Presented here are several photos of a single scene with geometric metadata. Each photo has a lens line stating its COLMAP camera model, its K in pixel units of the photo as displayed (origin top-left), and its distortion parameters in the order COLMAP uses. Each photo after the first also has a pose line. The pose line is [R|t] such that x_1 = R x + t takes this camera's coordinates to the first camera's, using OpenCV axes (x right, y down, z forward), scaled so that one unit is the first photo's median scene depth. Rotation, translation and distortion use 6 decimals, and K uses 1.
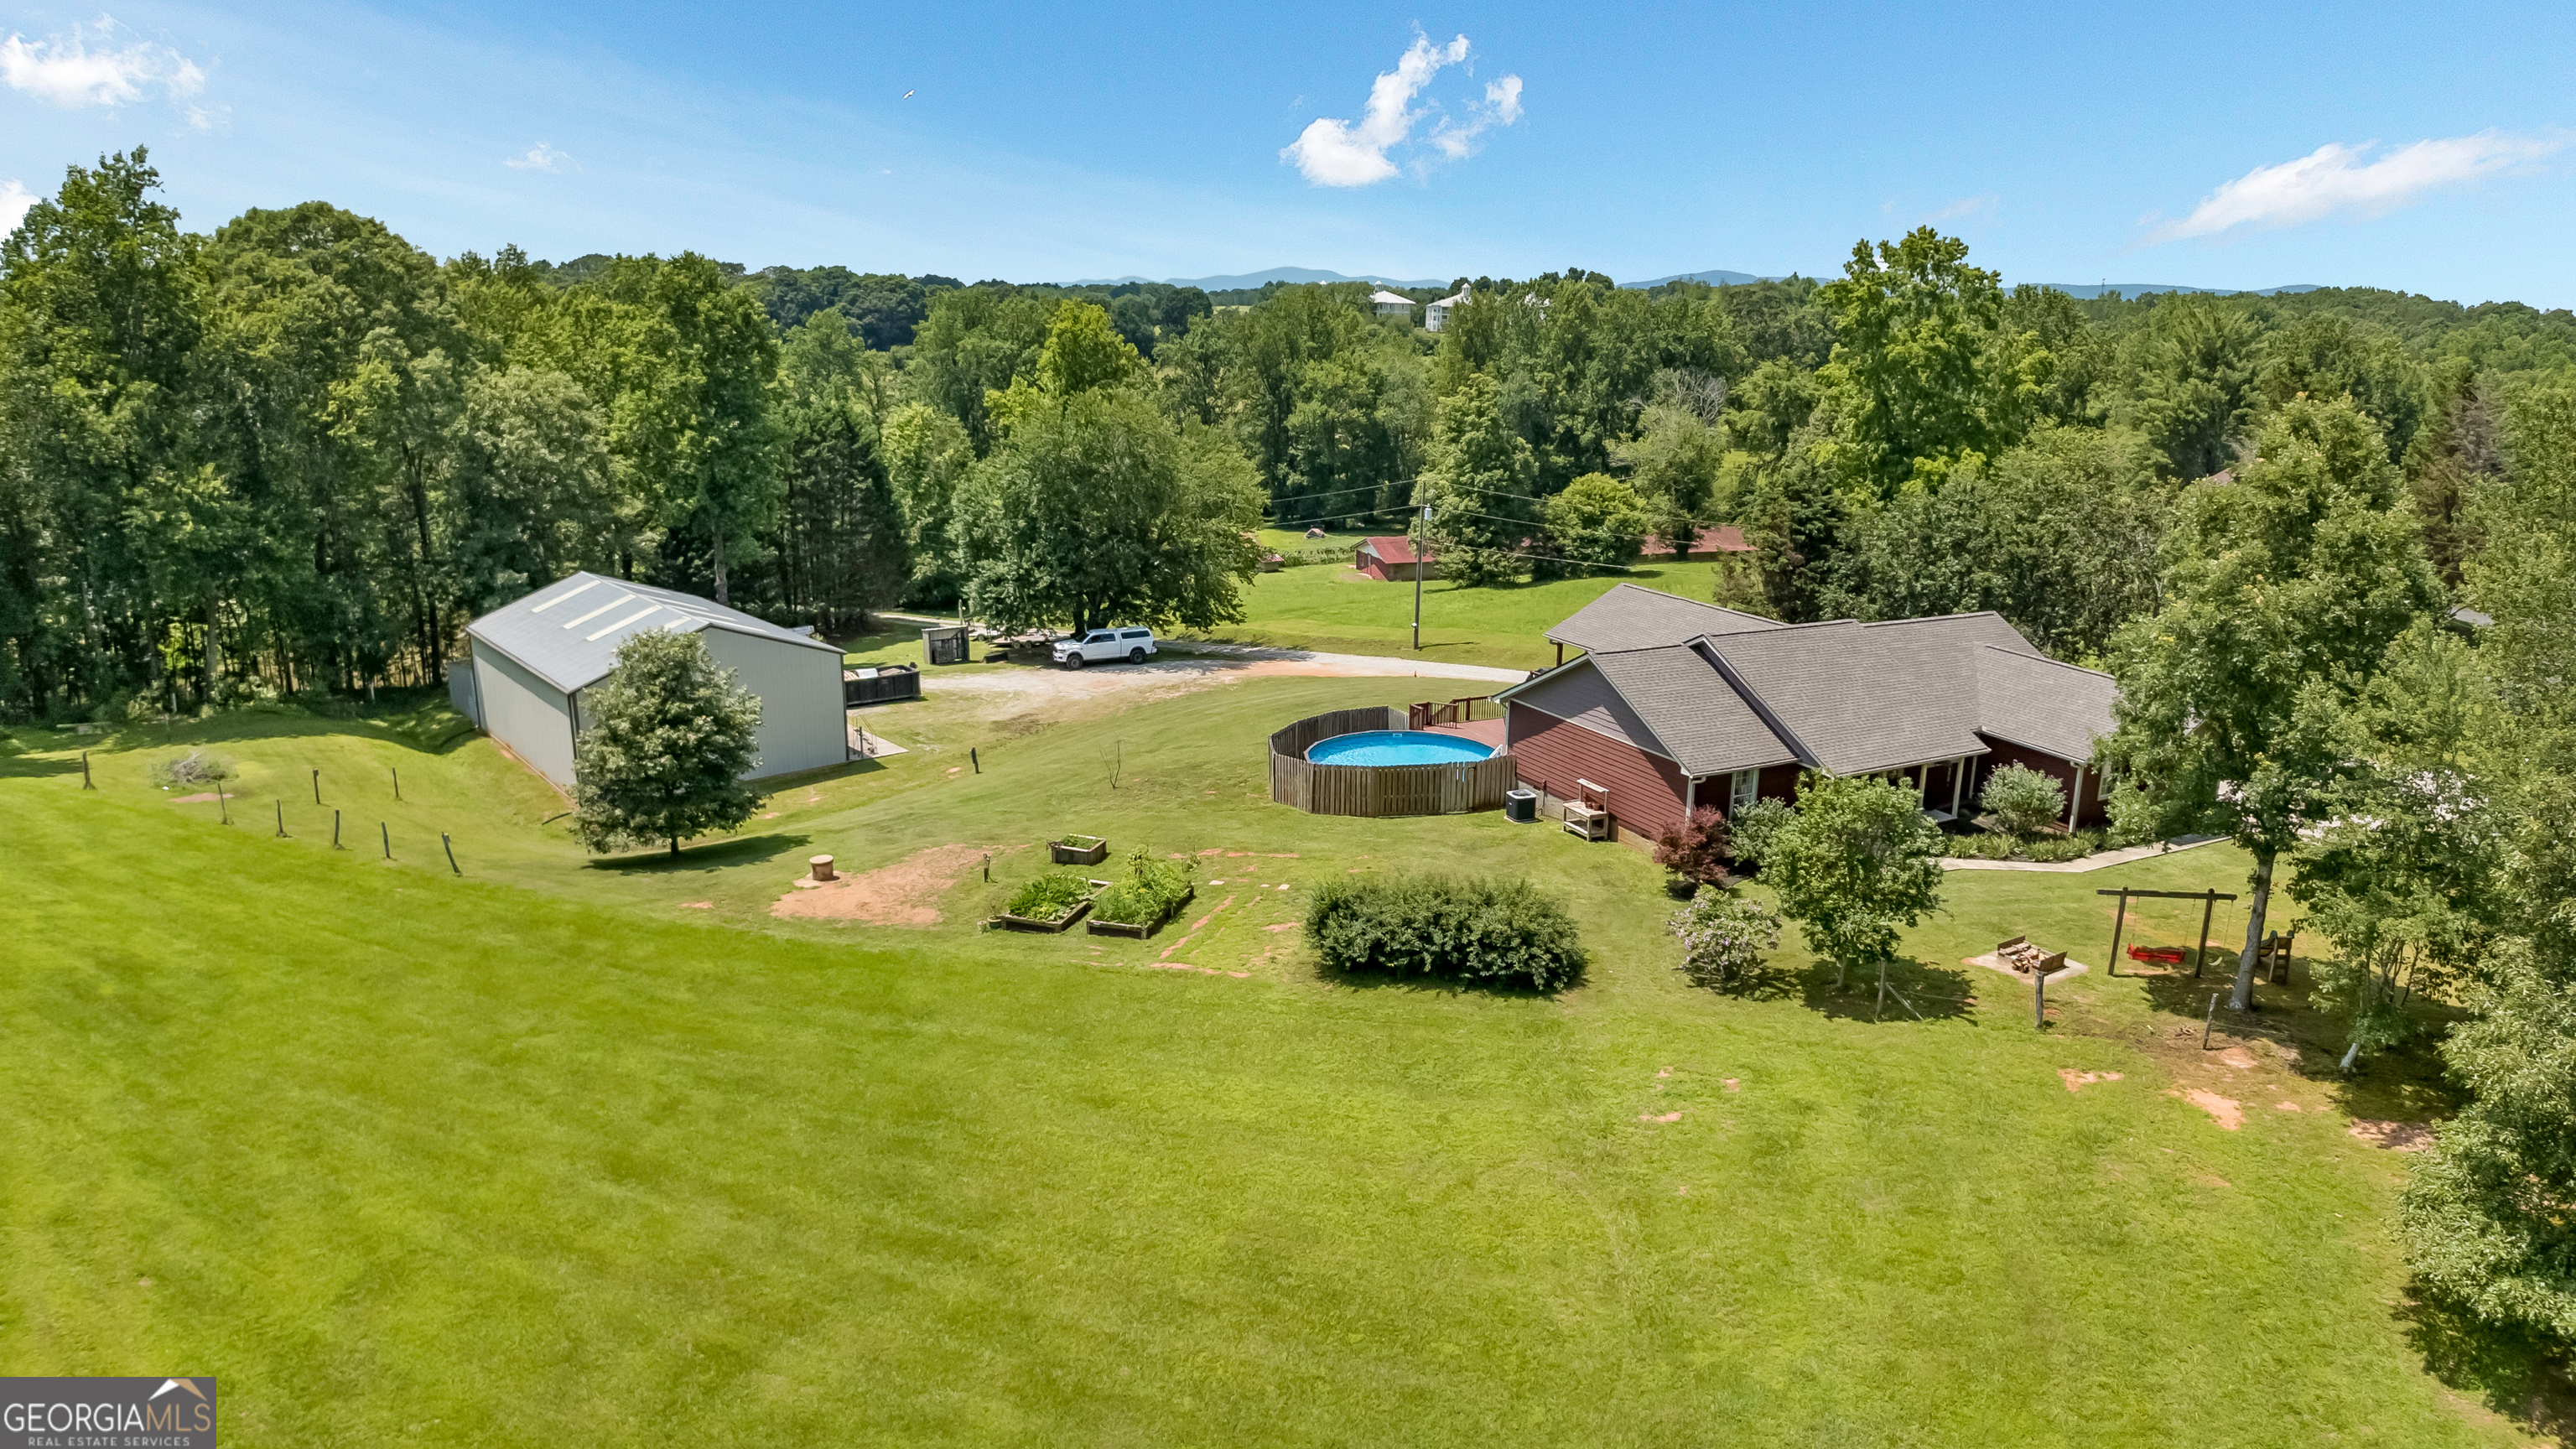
lens RADIAL K [[1575.3, 0, 1272.2], [0, 1575.3, 722.2], [0, 0, 1]] dist [-0.167030, 0.005376]
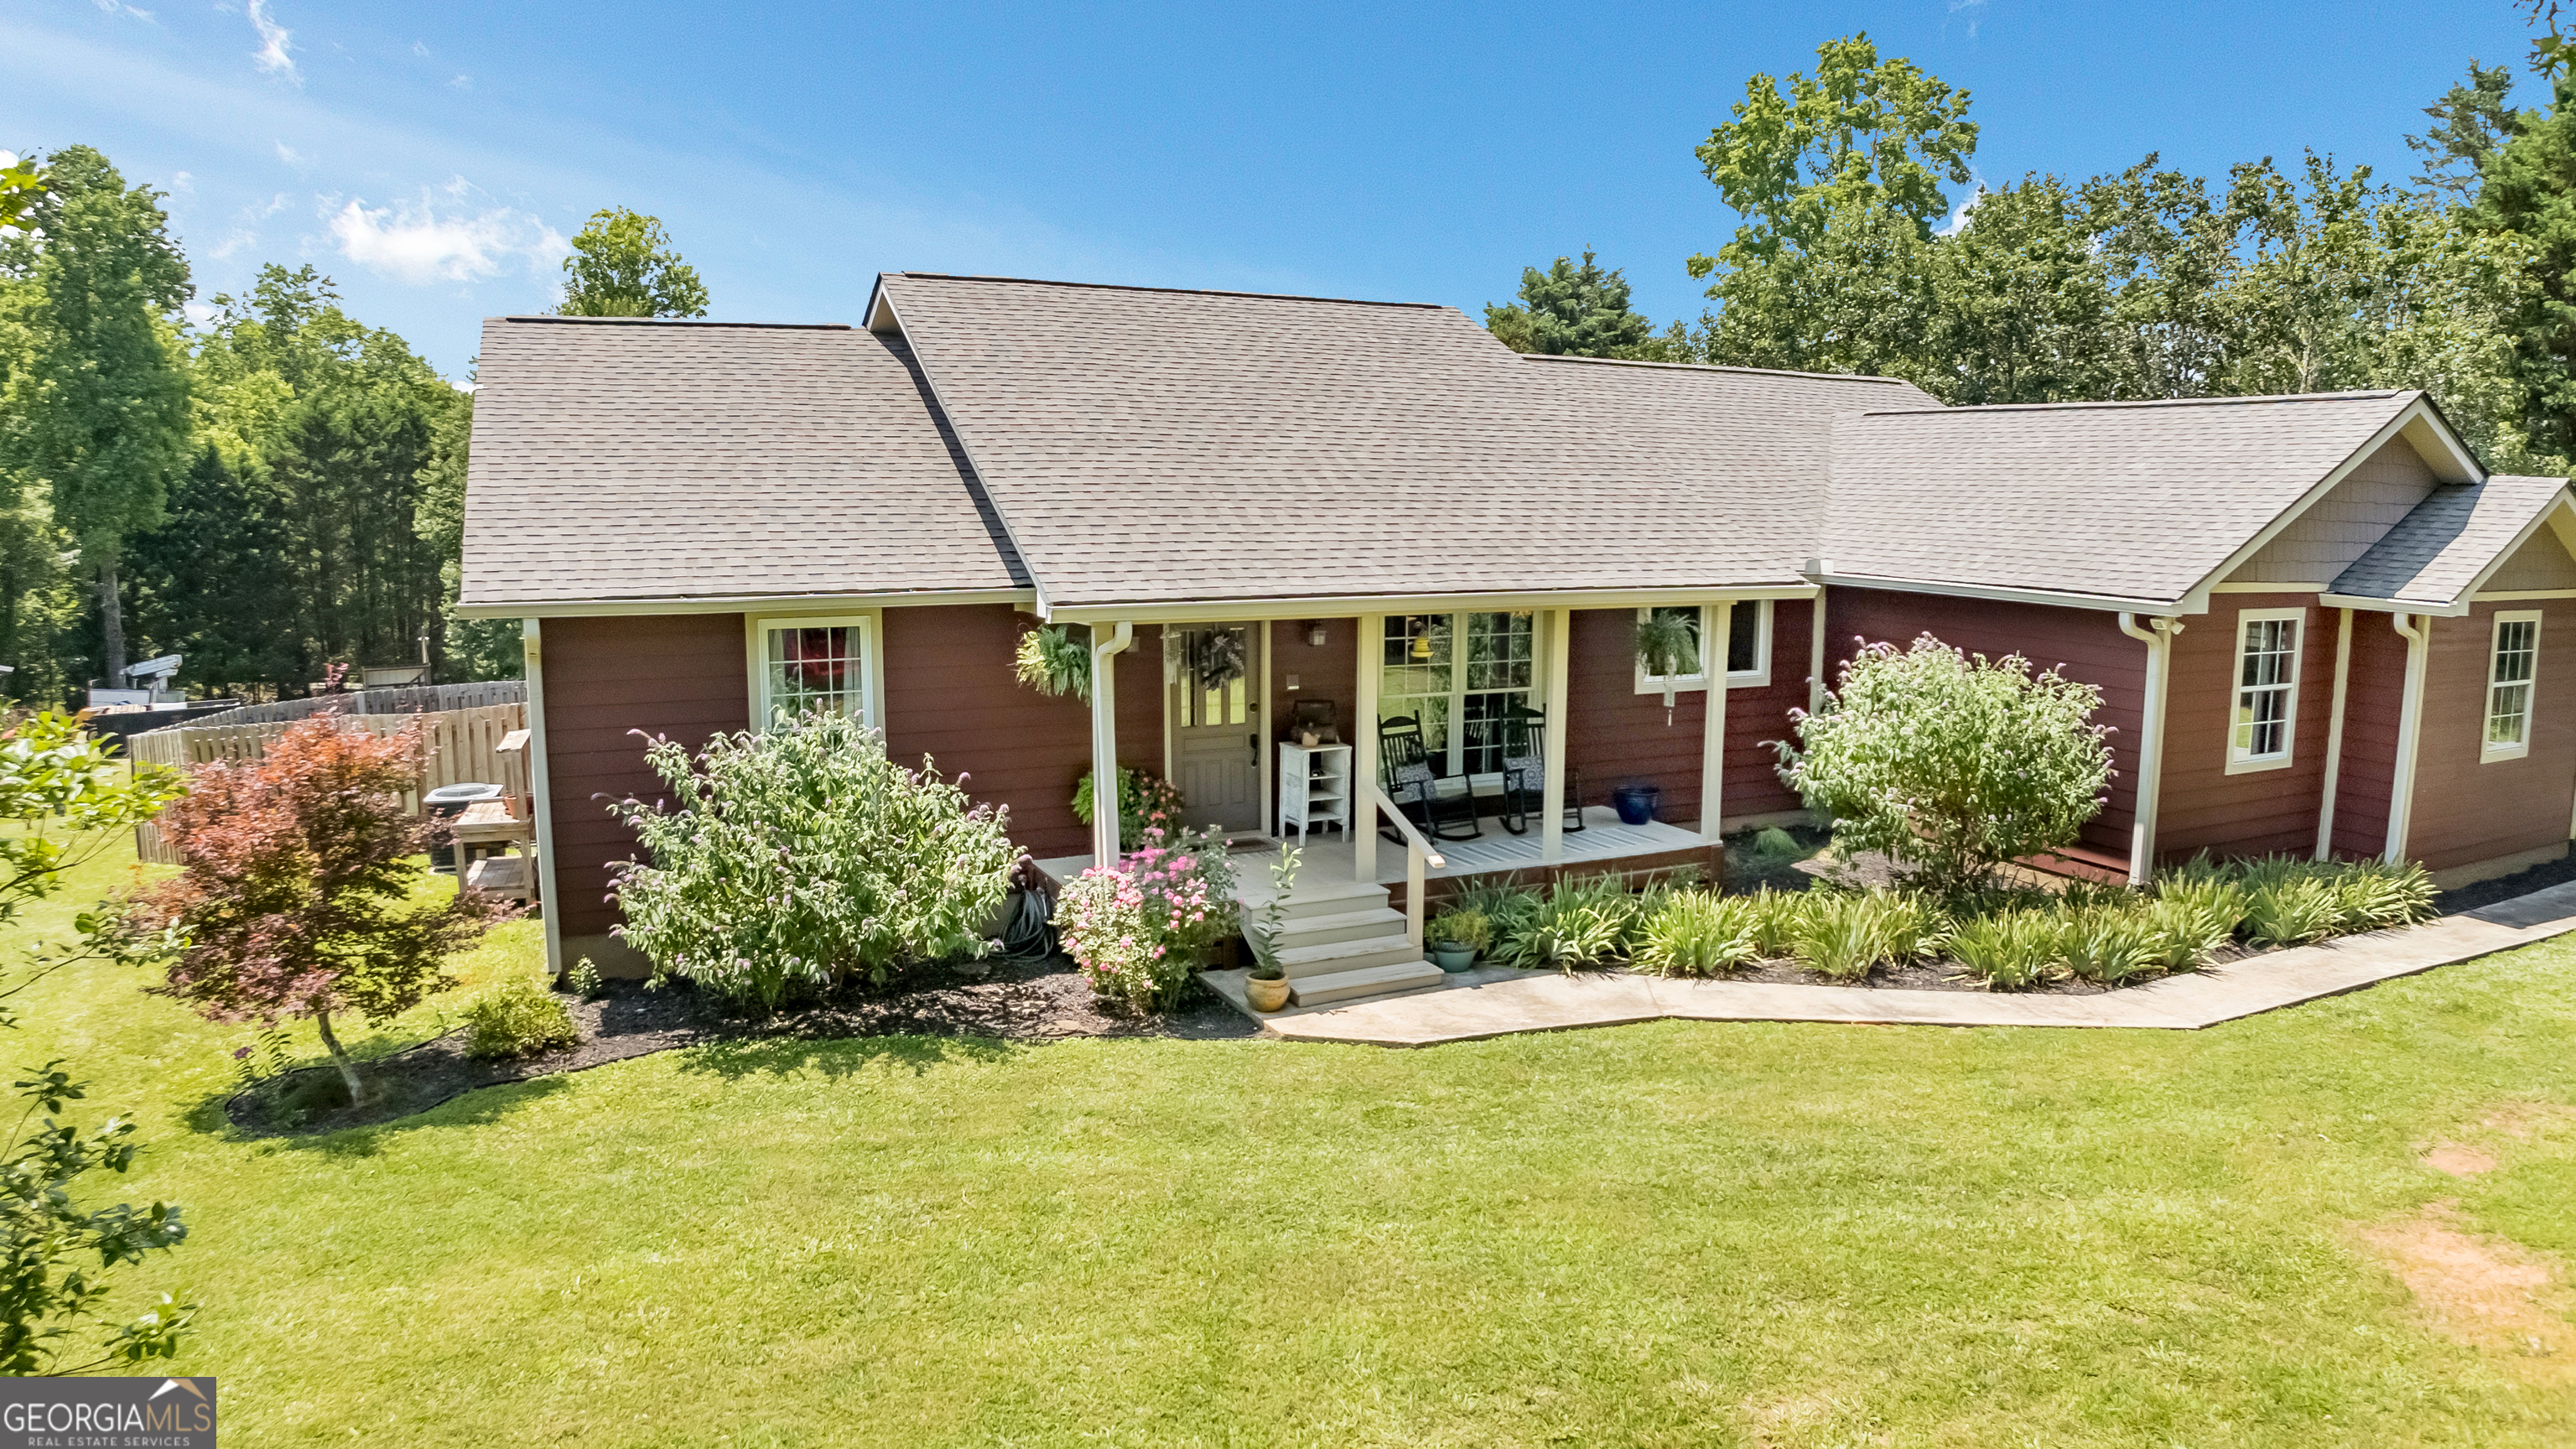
lens RADIAL K [[1551.8, 0, 1288.0], [0, 1551.8, 724.5], [0, 0, 1]] dist [-0.123313, 0.001355]
pose [[0.999705, -0.006553, -0.023405, 0.388142], [0.003955, 0.993993, -0.109372, 0.074688], [0.023981, 0.109248, 0.993725, 0.730905]]
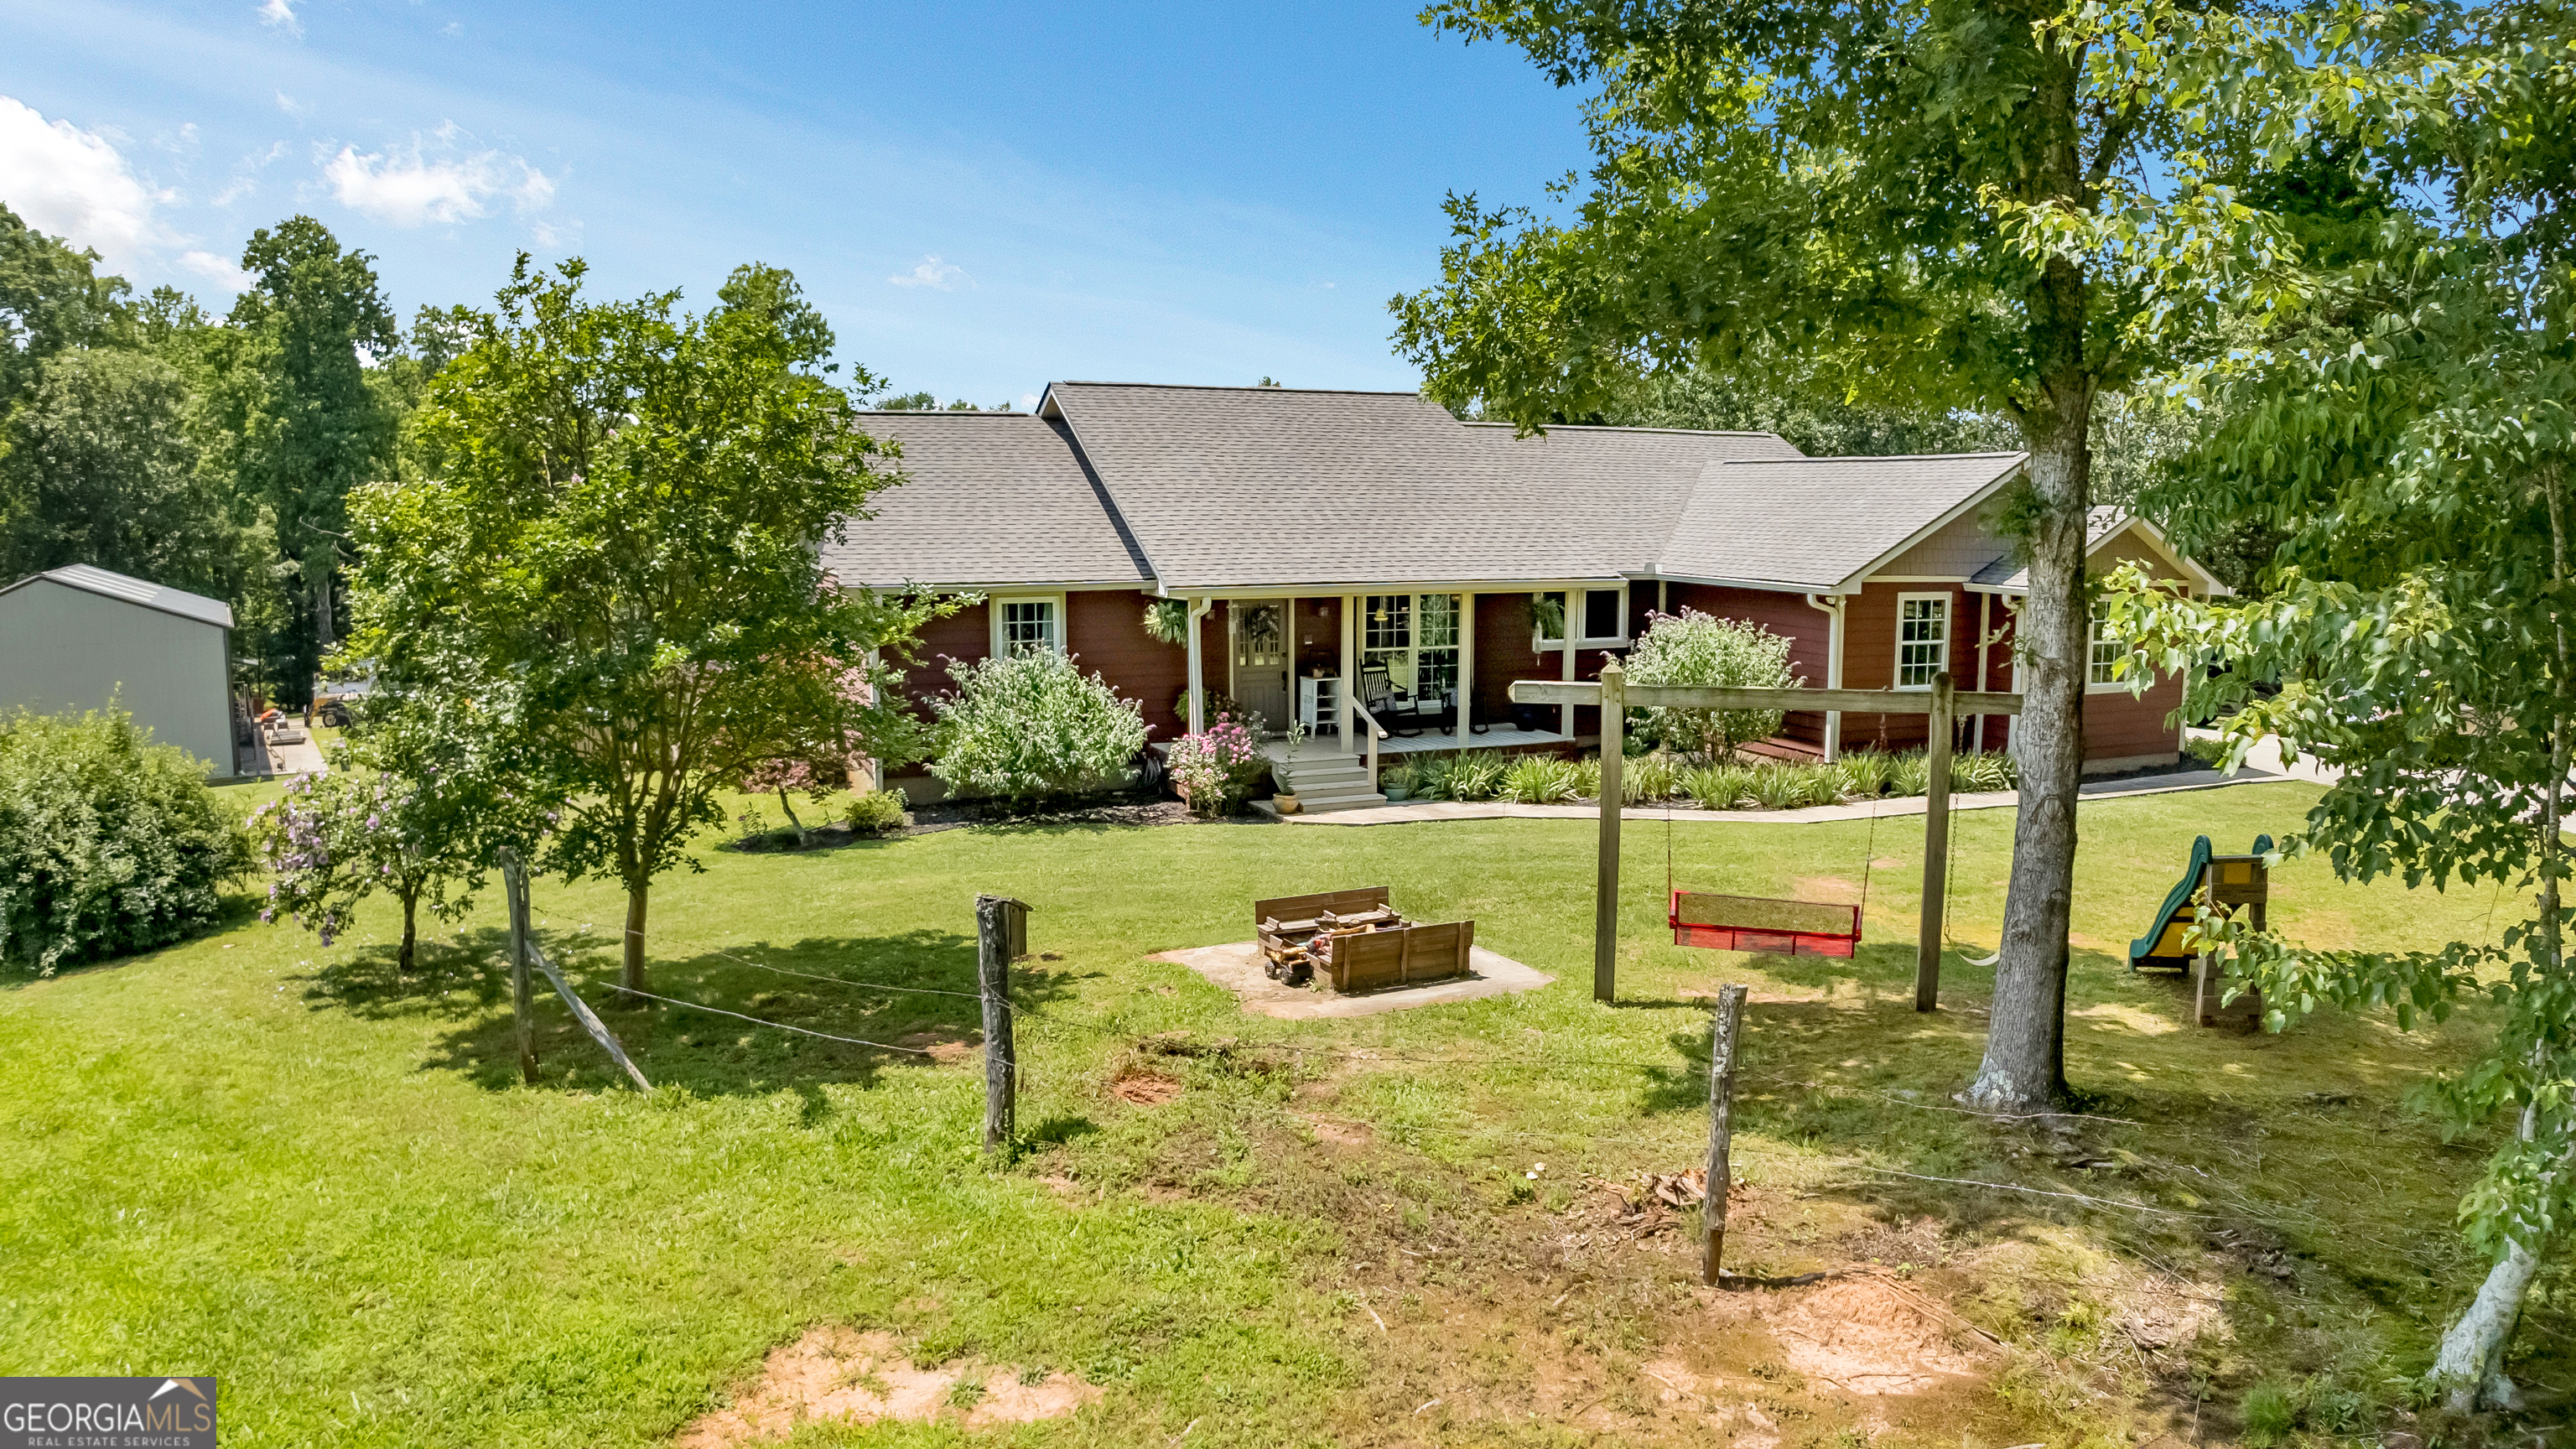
lens RADIAL K [[1575.3, 0, 1272.2], [0, 1575.3, 722.2], [0, 0, 1]] dist [-0.167030, 0.005376]
pose [[0.996700, -0.003616, -0.081091, 0.411182], [-0.006203, 0.992693, -0.120508, 0.120245], [0.080934, 0.120614, 0.989395, 0.536453]]
